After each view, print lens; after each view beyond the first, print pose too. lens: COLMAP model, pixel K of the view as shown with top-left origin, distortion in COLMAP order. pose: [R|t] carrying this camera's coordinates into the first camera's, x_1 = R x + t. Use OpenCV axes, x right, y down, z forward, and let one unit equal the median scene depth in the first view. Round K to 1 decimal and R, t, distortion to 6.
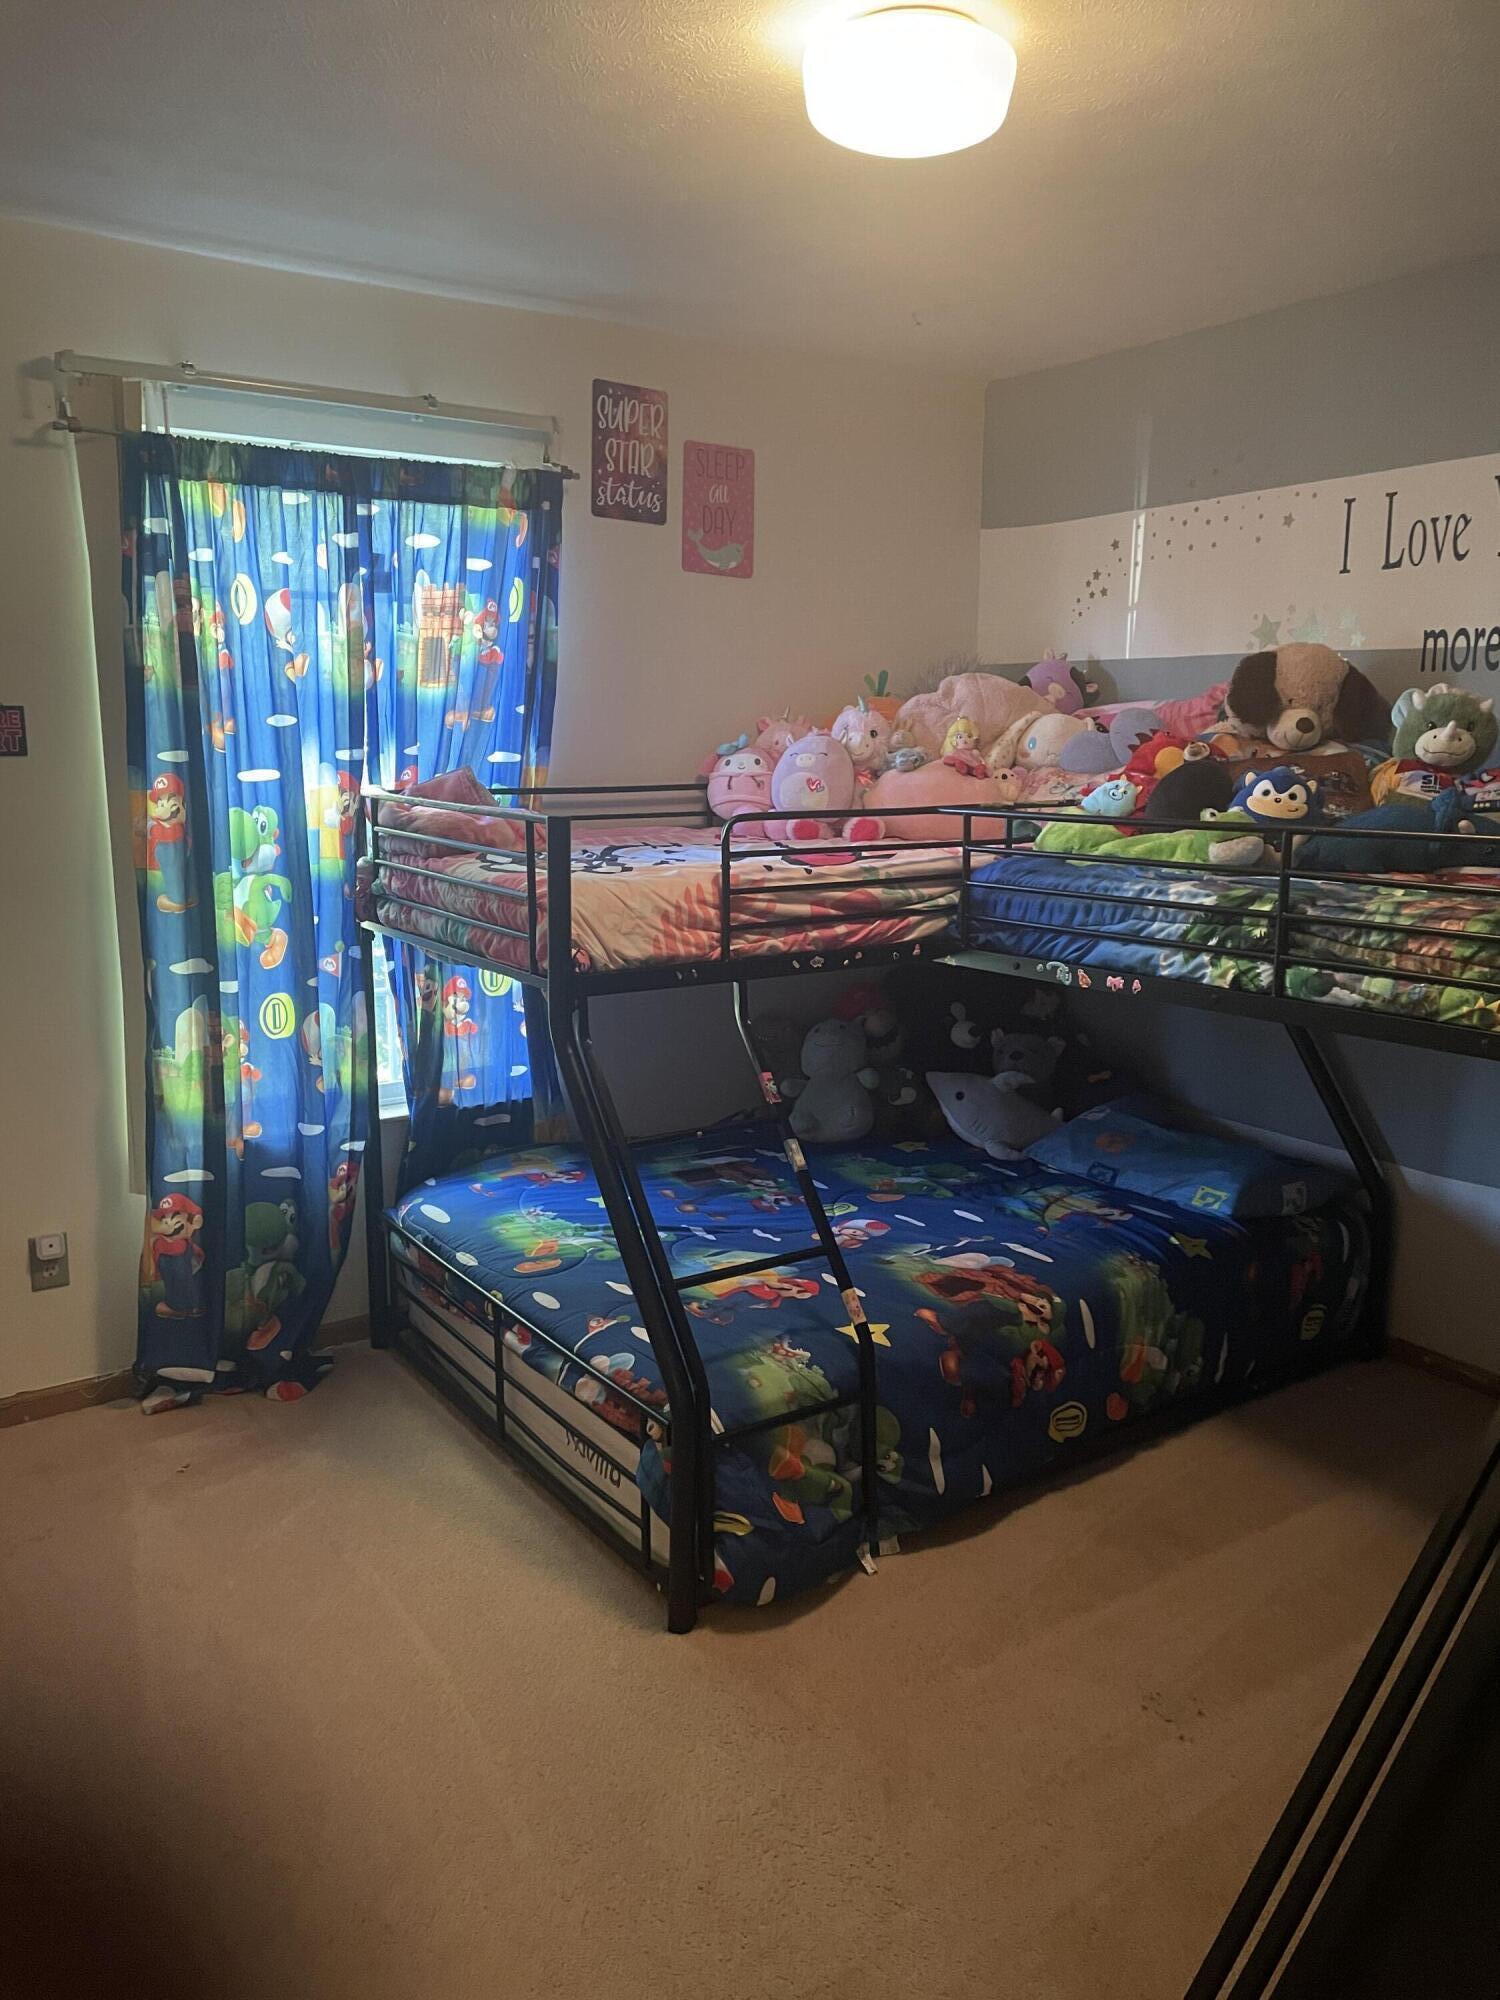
lens RADIAL K [[1509.1, 0, 746.1], [0, 1509.1, 1004.7], [0, 0, 1]] dist [0.007240, -0.010346]
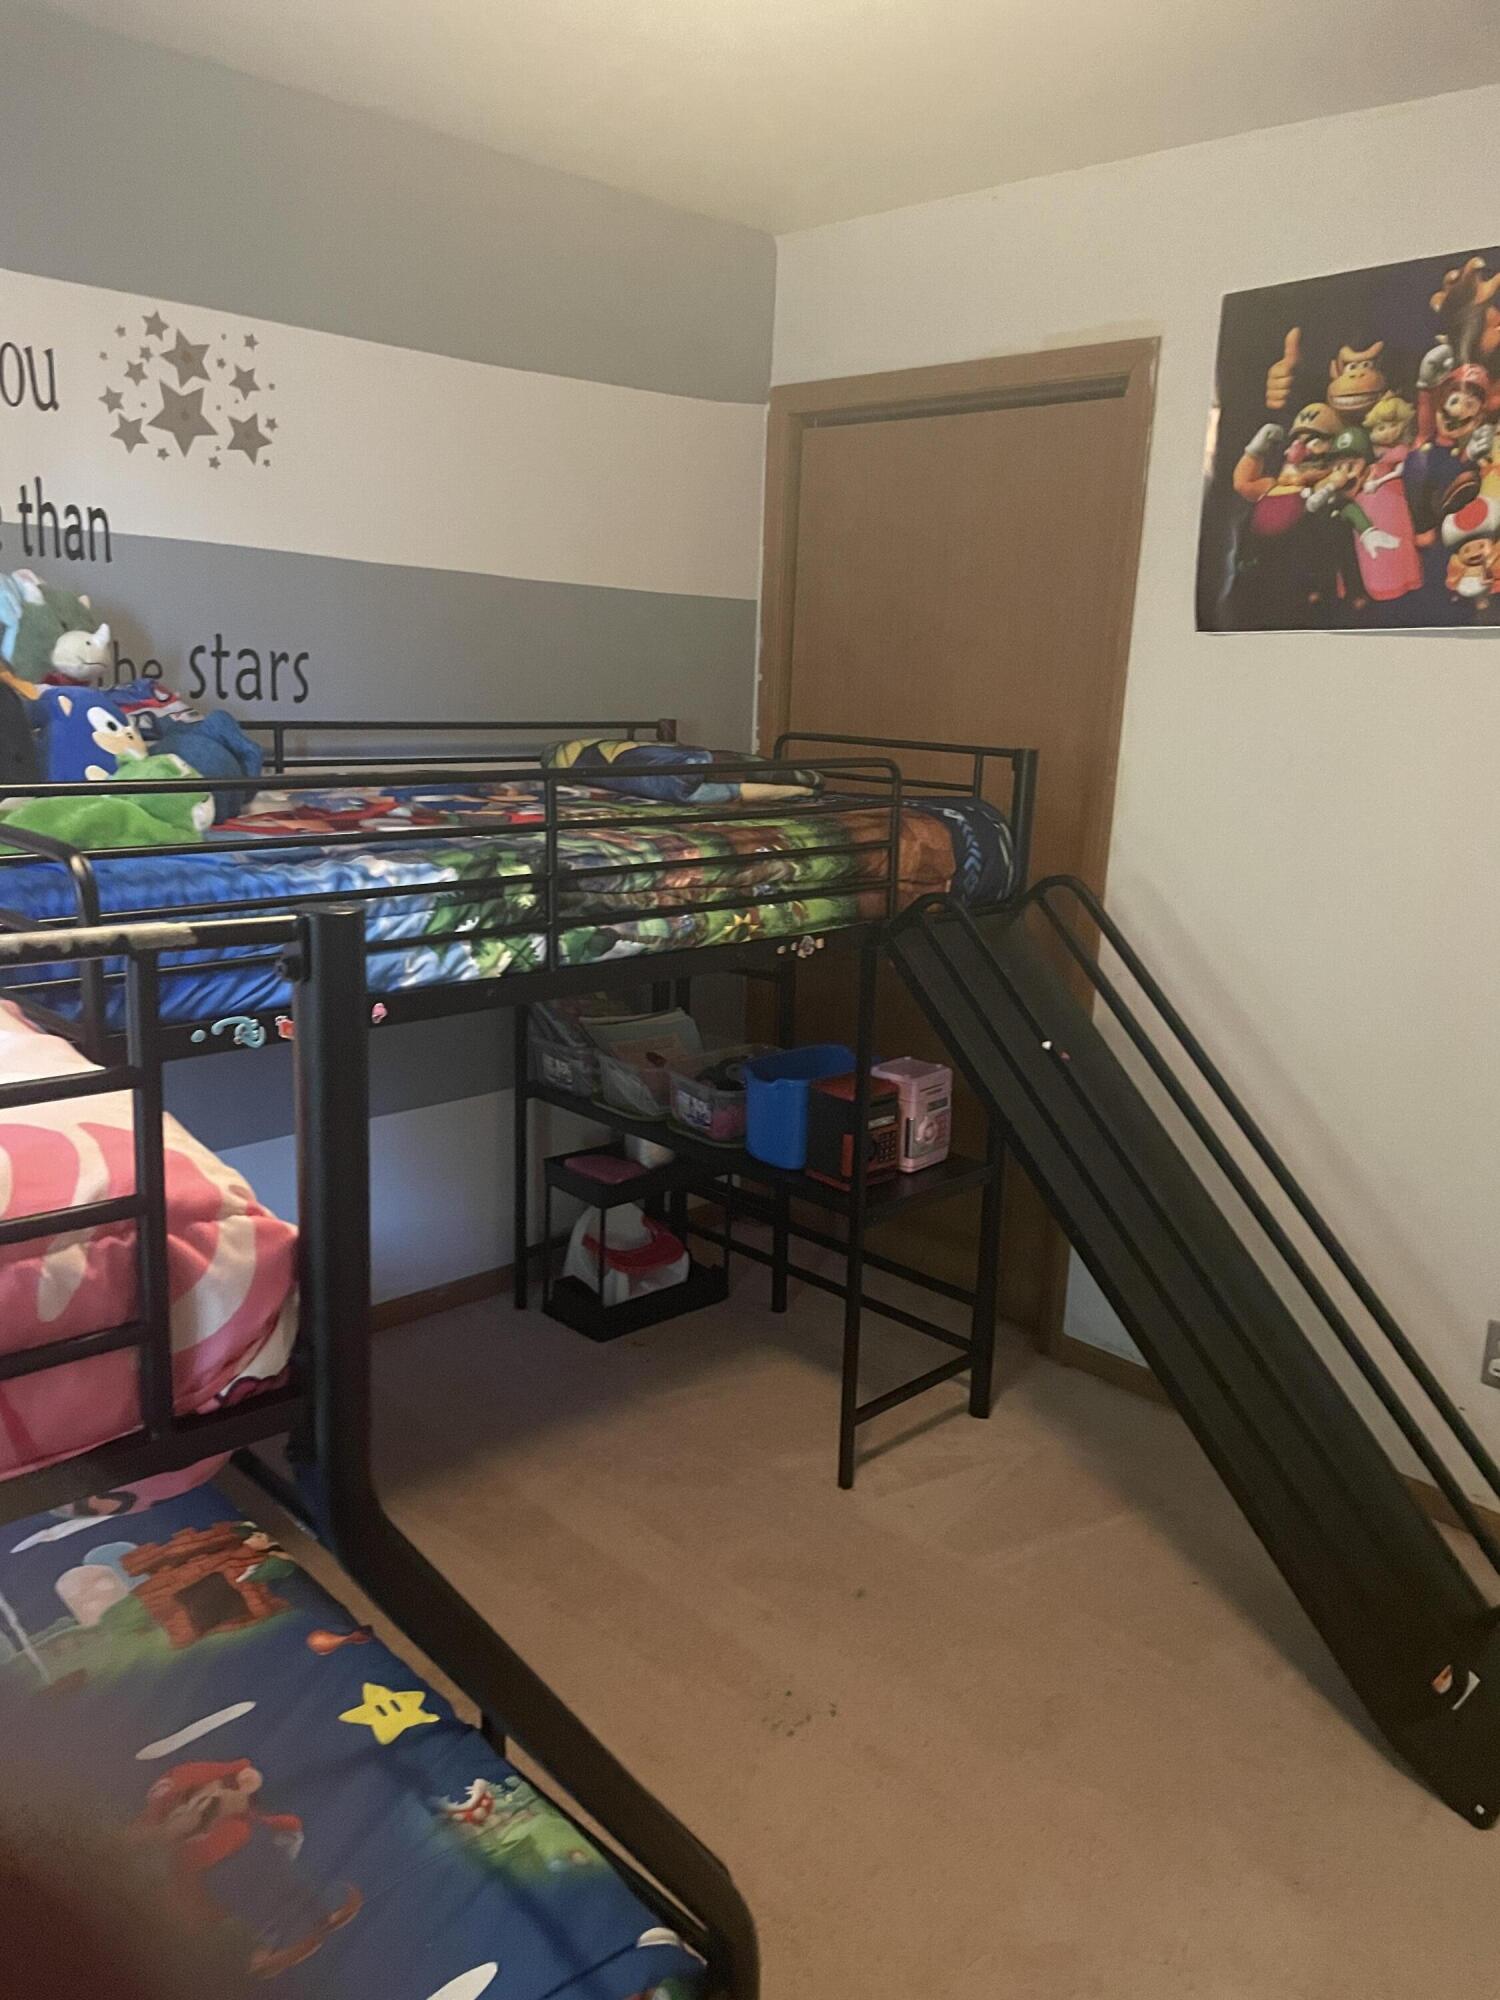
lens RADIAL K [[1509.1, 0, 745.5], [0, 1509.1, 986.1], [0, 0, 1]] dist [0.007240, -0.010346]
pose [[-0.191073, -0.209544, 0.958949, -0.490143], [0.132125, 0.962567, 0.236661, -0.183607], [-0.972643, 0.171921, -0.156235, 1.023074]]
